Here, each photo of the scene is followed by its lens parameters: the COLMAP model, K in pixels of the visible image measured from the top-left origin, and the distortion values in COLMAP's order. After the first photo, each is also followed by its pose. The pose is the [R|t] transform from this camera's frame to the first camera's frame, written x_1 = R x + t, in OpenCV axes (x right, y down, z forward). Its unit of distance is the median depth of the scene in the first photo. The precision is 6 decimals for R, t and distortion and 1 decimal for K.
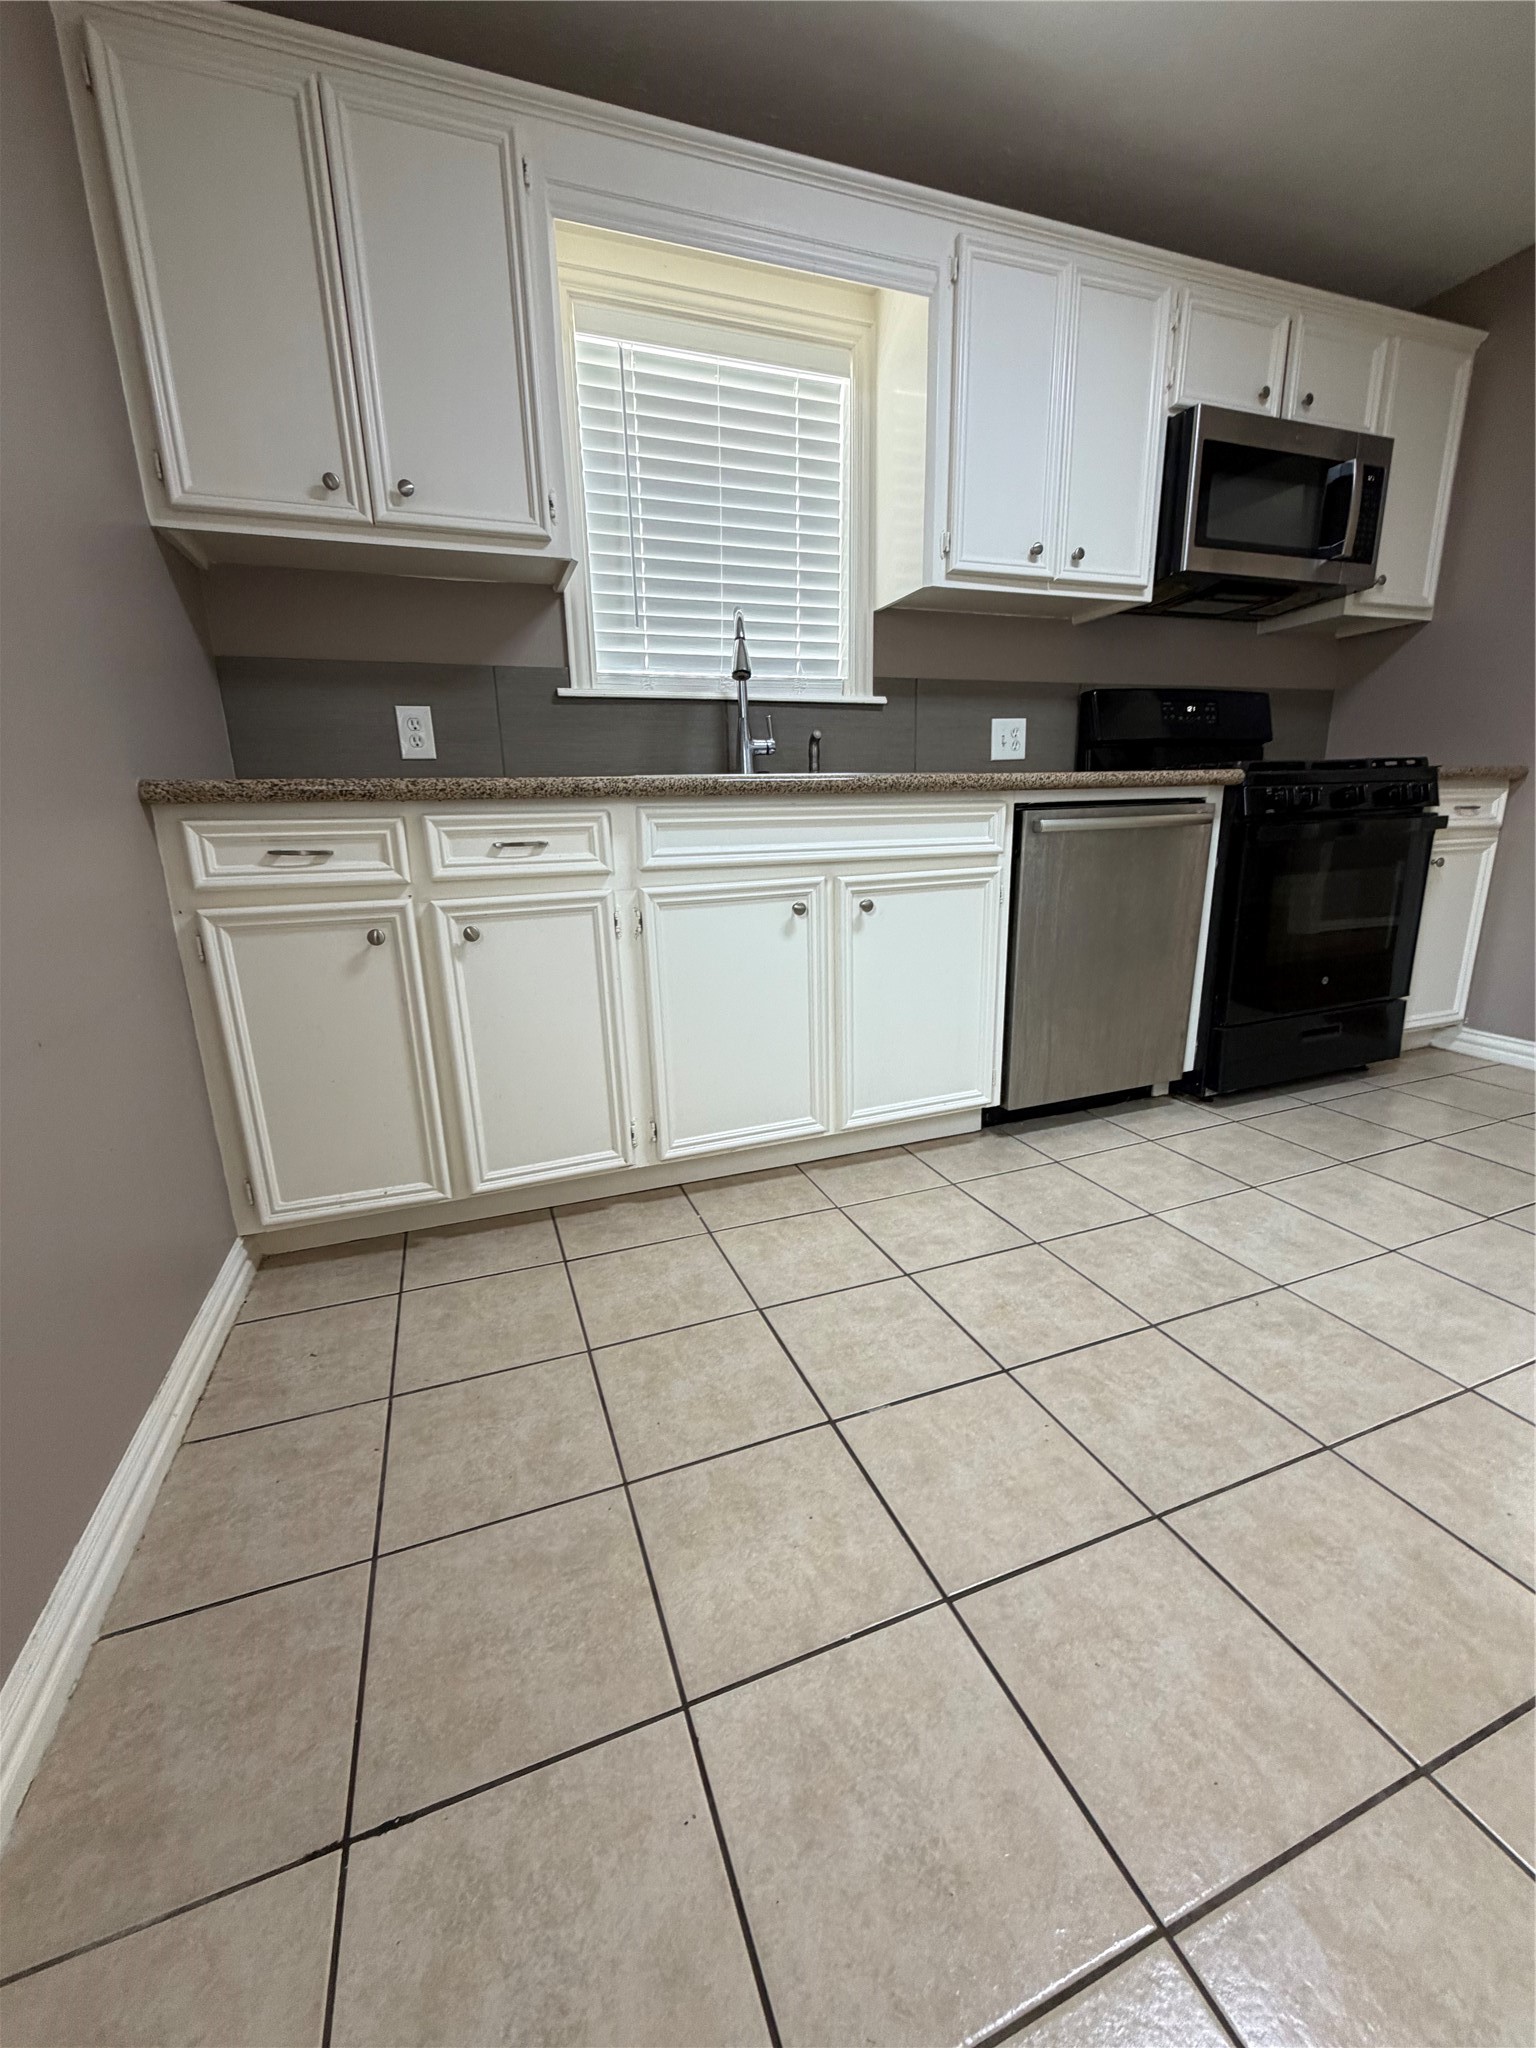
lens RADIAL K [[819.8, 0, 770.1], [0, 819.8, 1012.0], [0, 0, 1]] dist [0.011048, 0.000177]
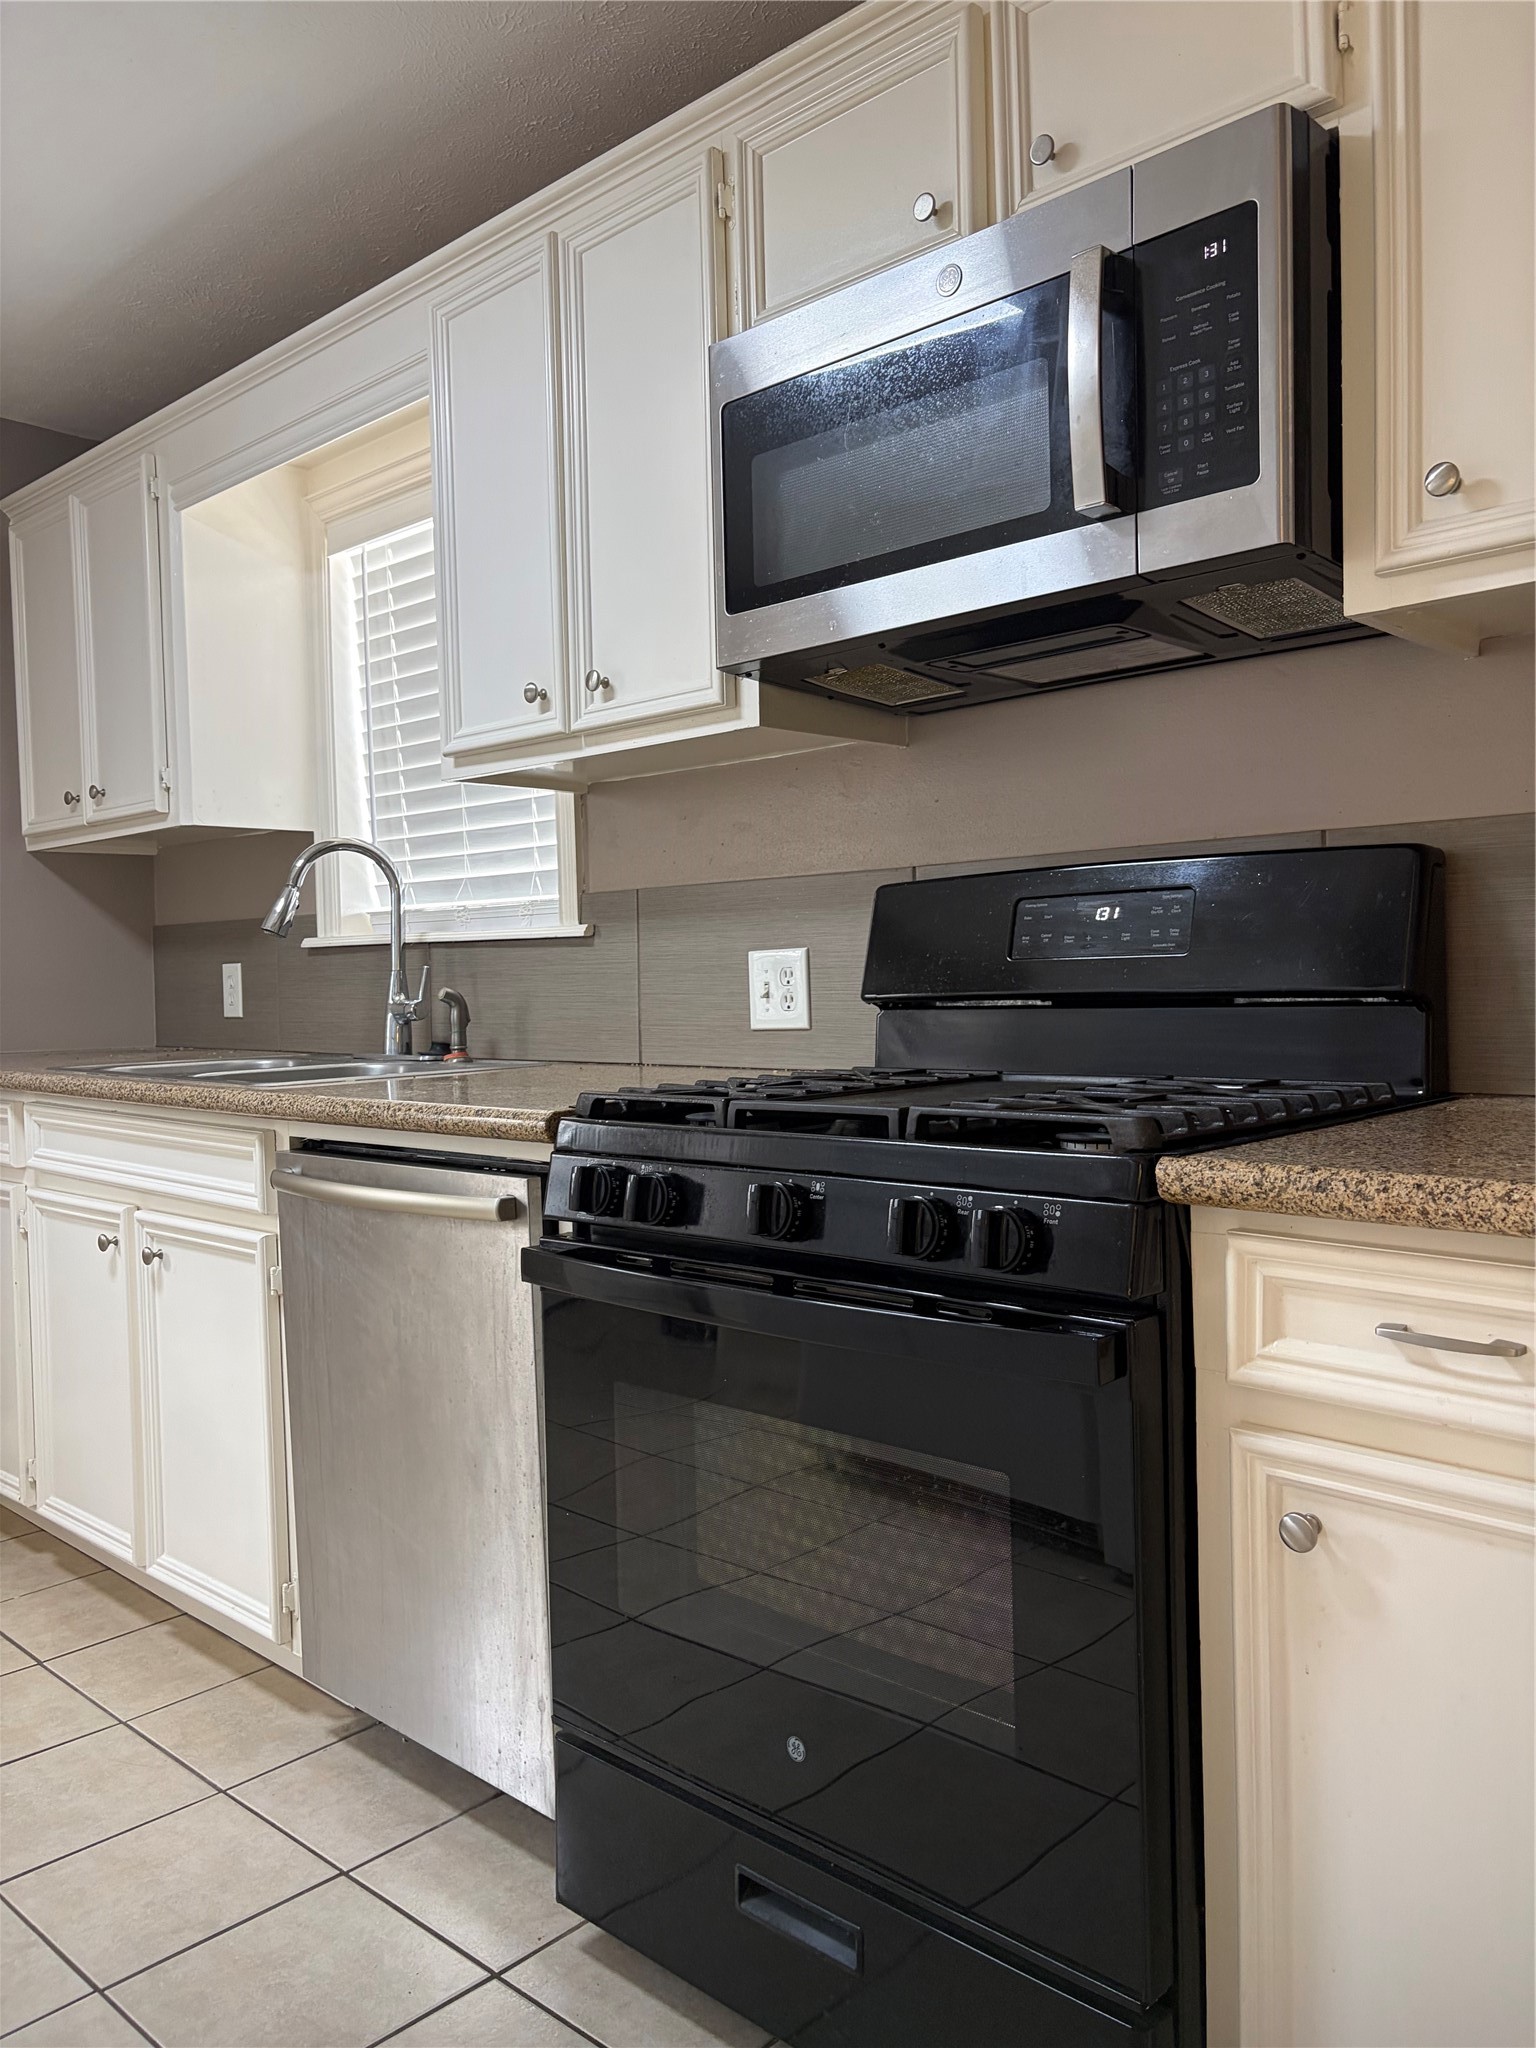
lens RADIAL K [[1541.2, 0, 768.0], [0, 1541.2, 1024.0], [0, 0, 1]] dist [0.028406, -0.001092]
pose [[0.437712, 0.044720, -0.898002, 1.380986], [-0.207293, 0.976875, -0.052393, -0.327254], [0.874893, 0.209083, 0.436860, 0.746385]]
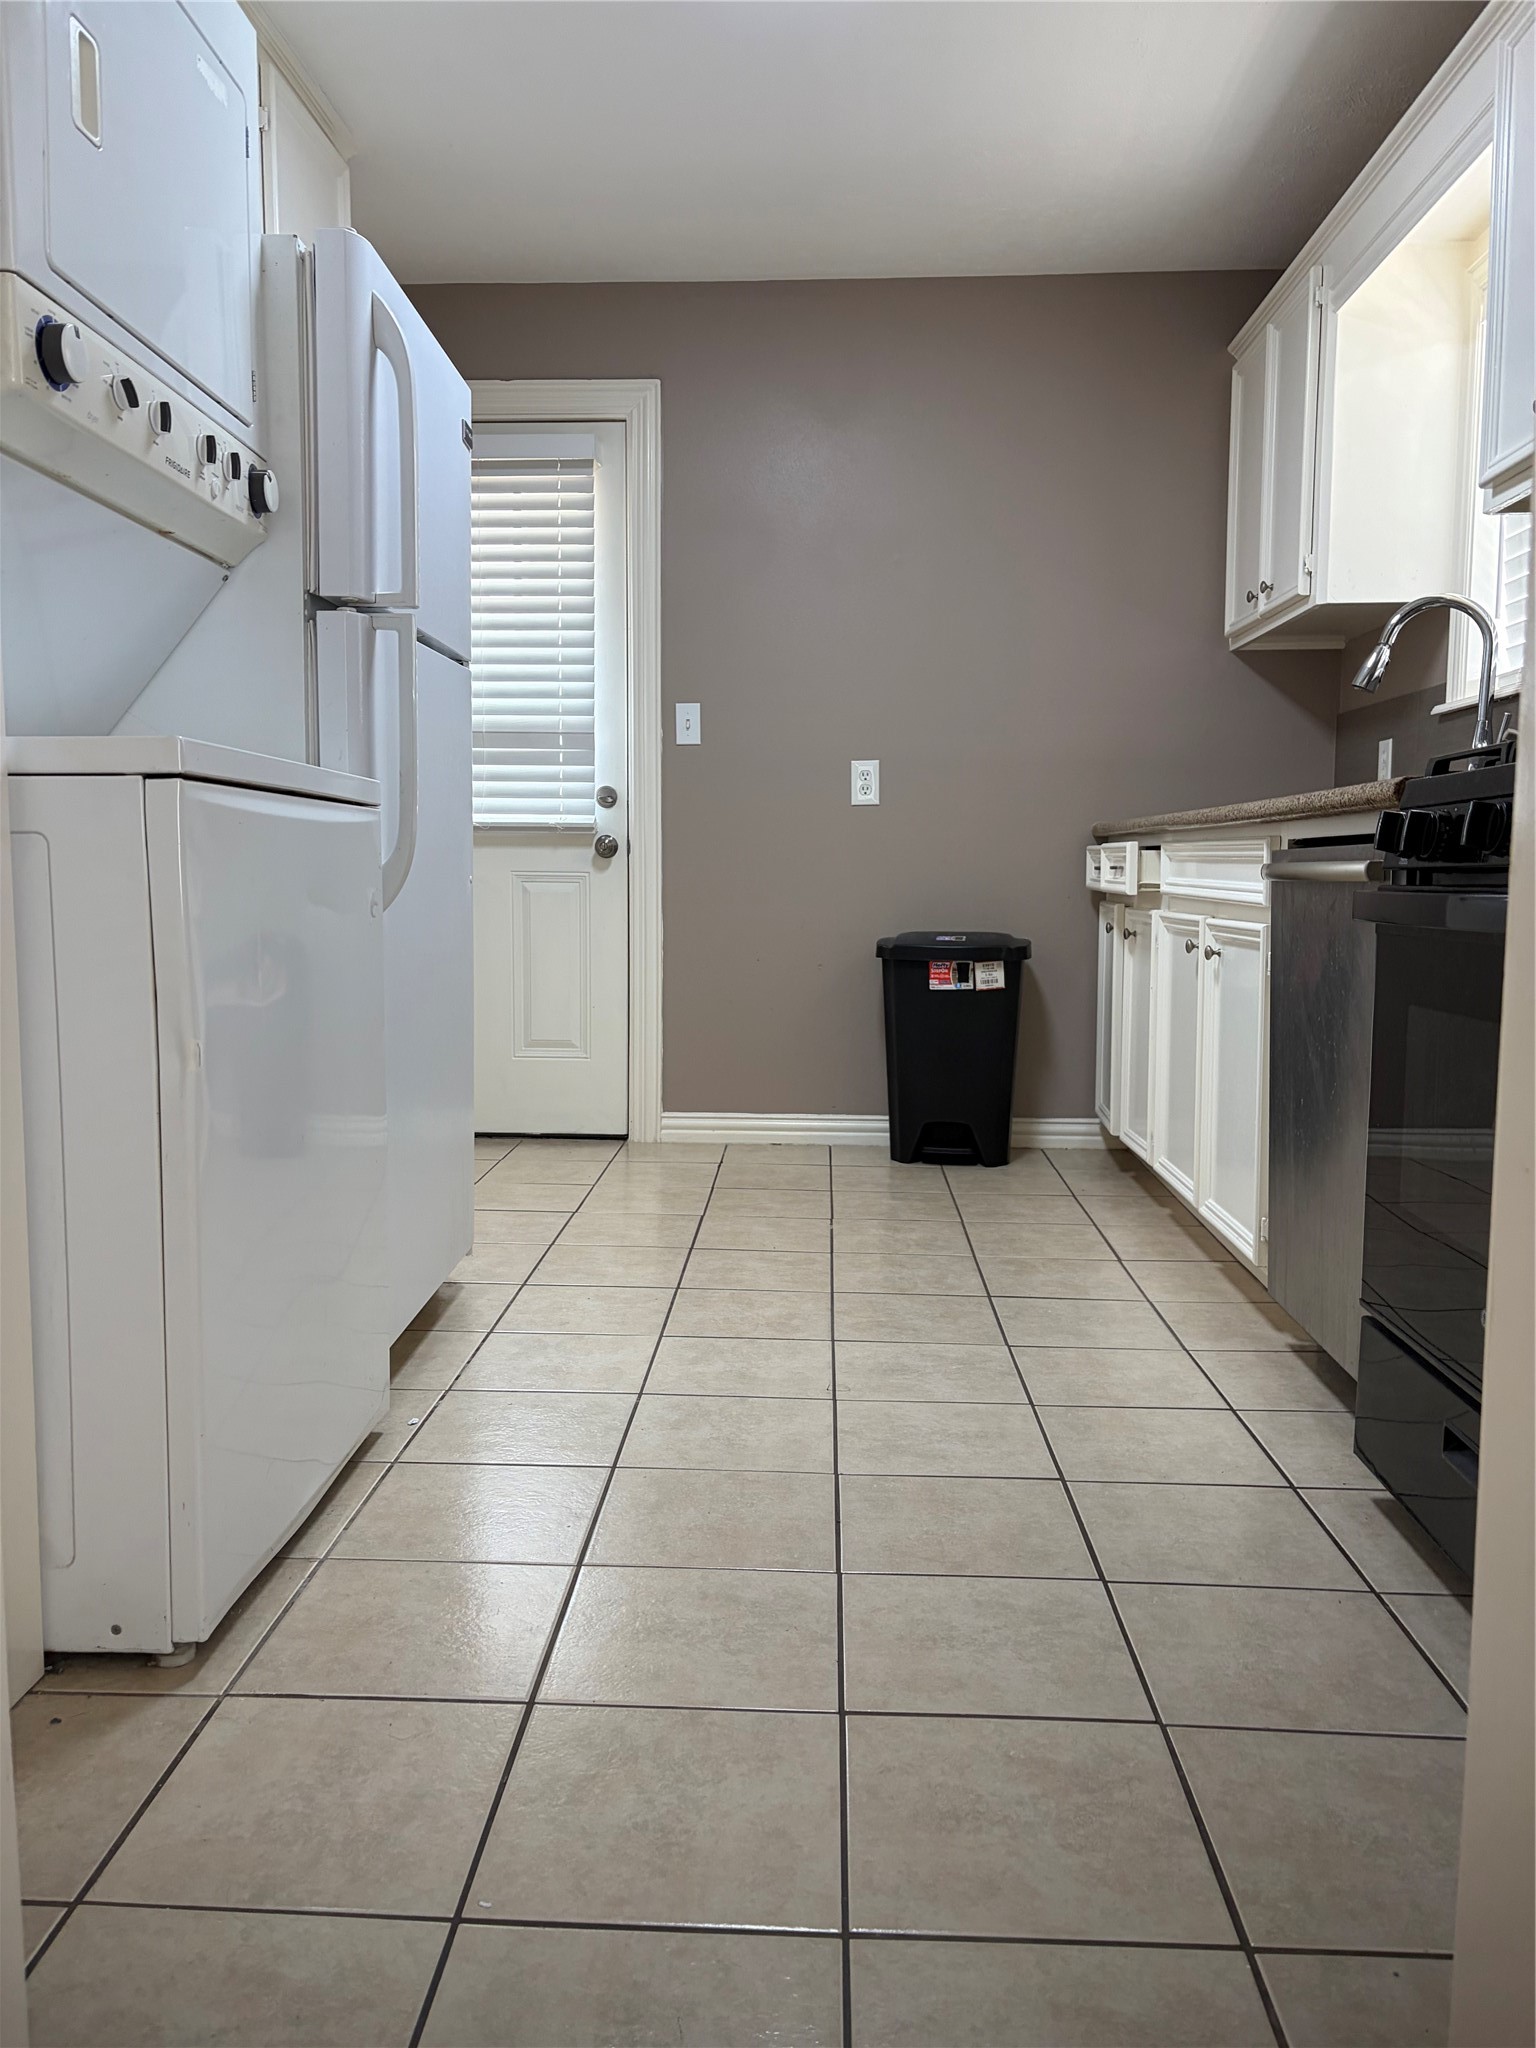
lens RADIAL K [[1541.2, 0, 768.0], [0, 1541.2, 1024.0], [0, 0, 1]] dist [0.028406, -0.001092]
pose [[-0.394455, 0.118297, -0.911269, 1.604945], [-0.212479, 0.953062, 0.215696, -0.277438], [0.894012, 0.278708, -0.350805, 1.046246]]
